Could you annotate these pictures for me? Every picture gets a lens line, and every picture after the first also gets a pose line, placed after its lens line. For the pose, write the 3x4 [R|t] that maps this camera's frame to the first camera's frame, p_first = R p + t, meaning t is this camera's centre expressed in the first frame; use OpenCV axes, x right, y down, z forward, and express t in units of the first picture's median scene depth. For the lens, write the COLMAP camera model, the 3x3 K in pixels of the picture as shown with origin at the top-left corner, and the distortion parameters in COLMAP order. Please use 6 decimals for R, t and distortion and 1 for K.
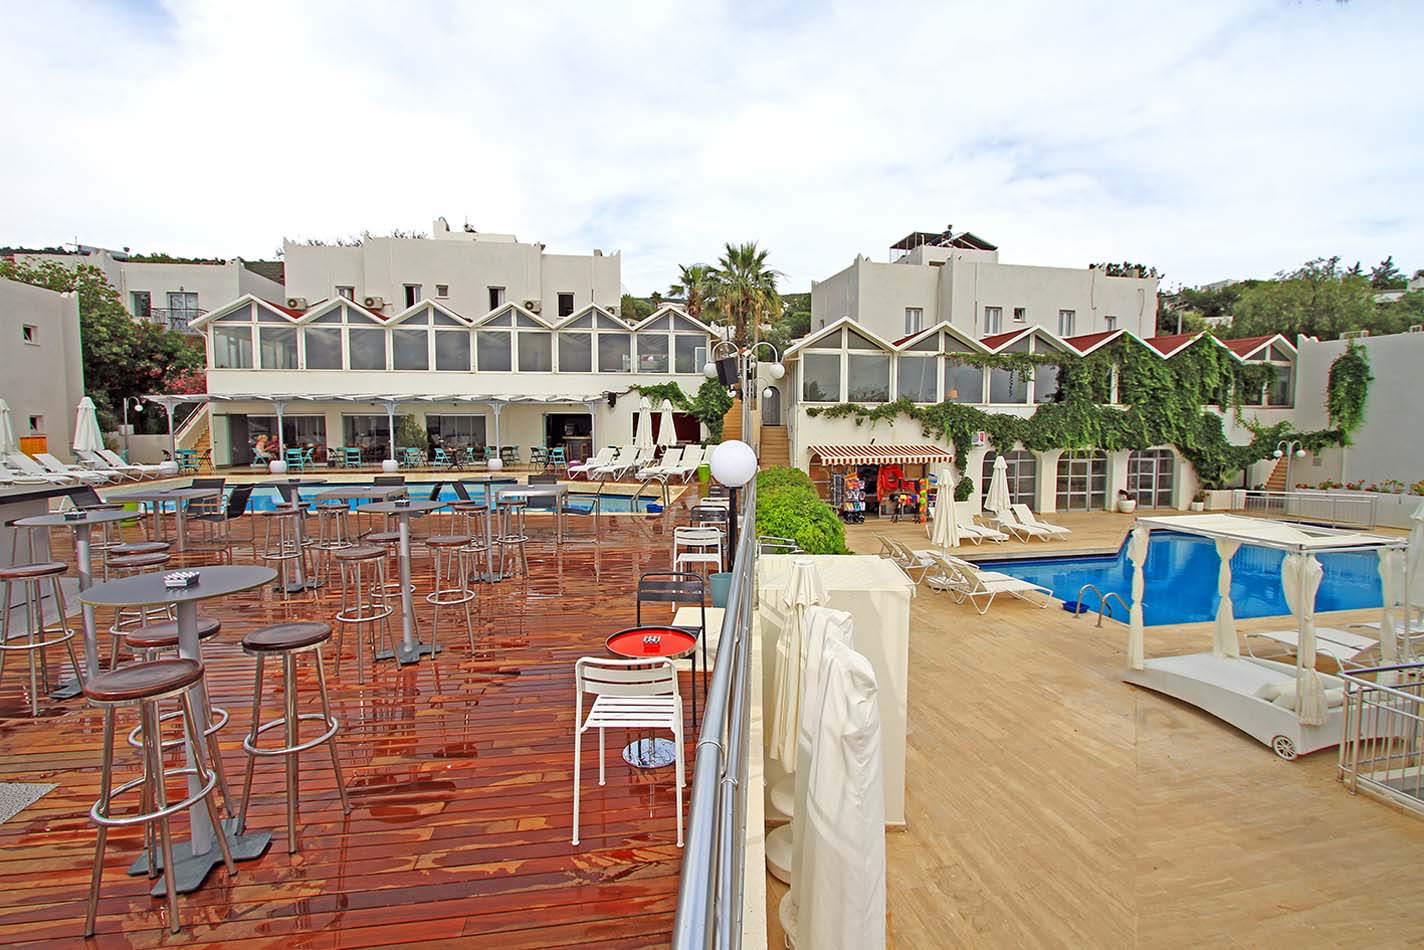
lens RADIAL K [[659.8, 0, 715.2], [0, 659.8, 472.7], [0, 0, 1]] dist [-0.010313, 0.000784]
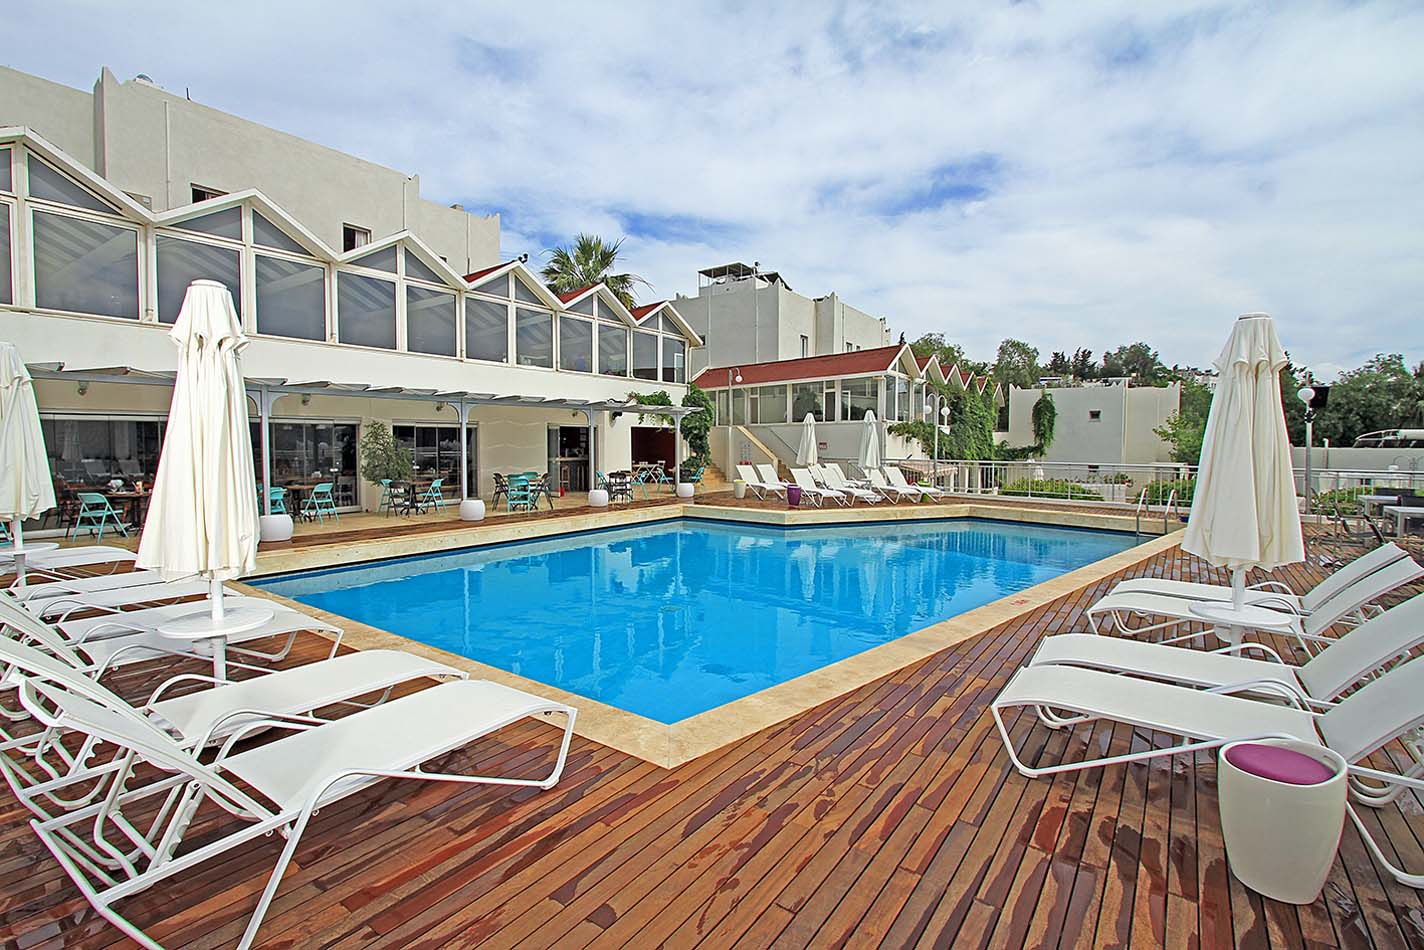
lens RADIAL K [[659.8, 0, 719.5], [0, 659.8, 470.0], [0, 0, 1]] dist [-0.010313, 0.000784]
pose [[0.705723, -0.028188, 0.707927, -0.679117], [0.053406, 0.998482, -0.013483, -0.025114], [-0.706472, 0.047322, 0.706157, 0.397036]]
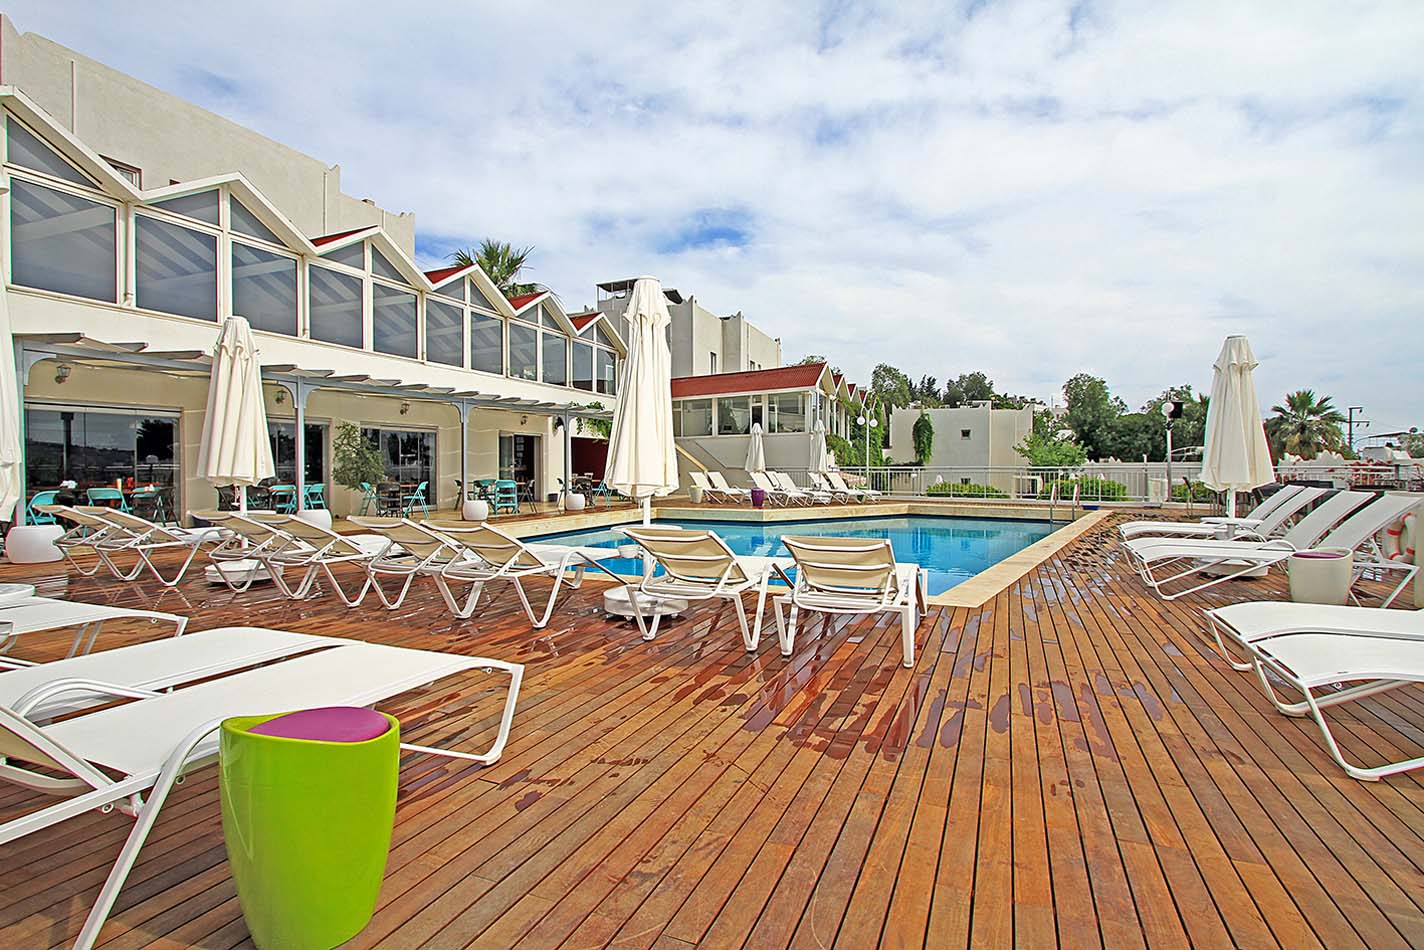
lens RADIAL K [[695.2, 0, 723.9], [0, 695.2, 477.7], [0, 0, 1]] dist [-0.005559, -0.001037]
pose [[0.526136, -0.012724, 0.850305, -0.813388], [0.068263, 0.997293, -0.027314, -0.008084], [-0.847656, 0.072415, 0.525581, 0.448044]]
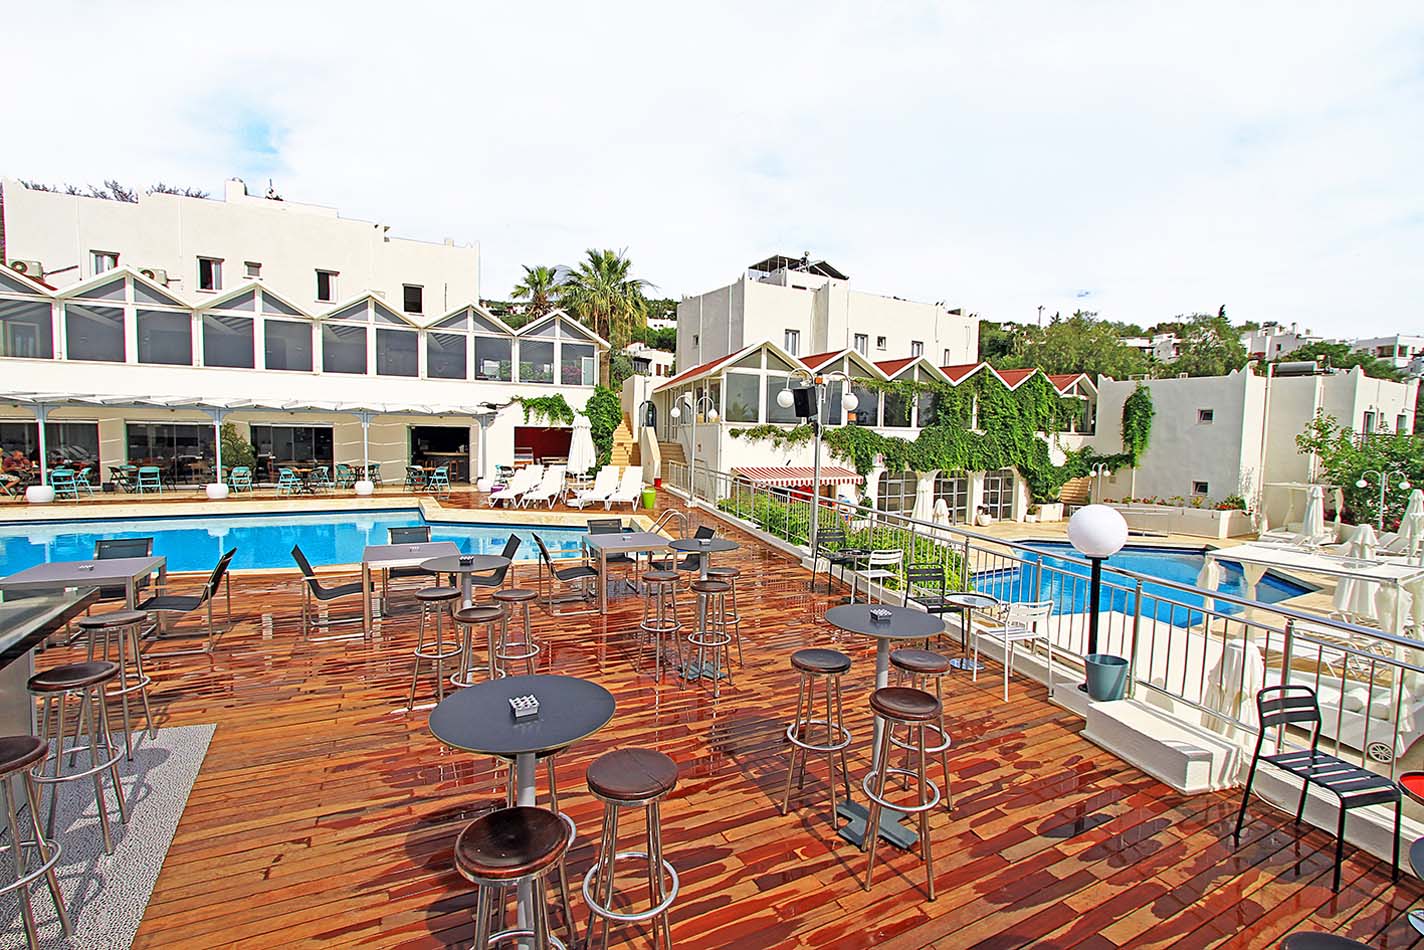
lens RADIAL K [[659.8, 0, 713.9], [0, 659.8, 480.9], [0, 0, 1]] dist [-0.010313, 0.000784]
pose [[0.948295, -0.004760, 0.317355, -0.167681], [0.004611, 0.999989, 0.001220, -0.019190], [-0.317357, 0.000306, 0.948306, 0.073353]]
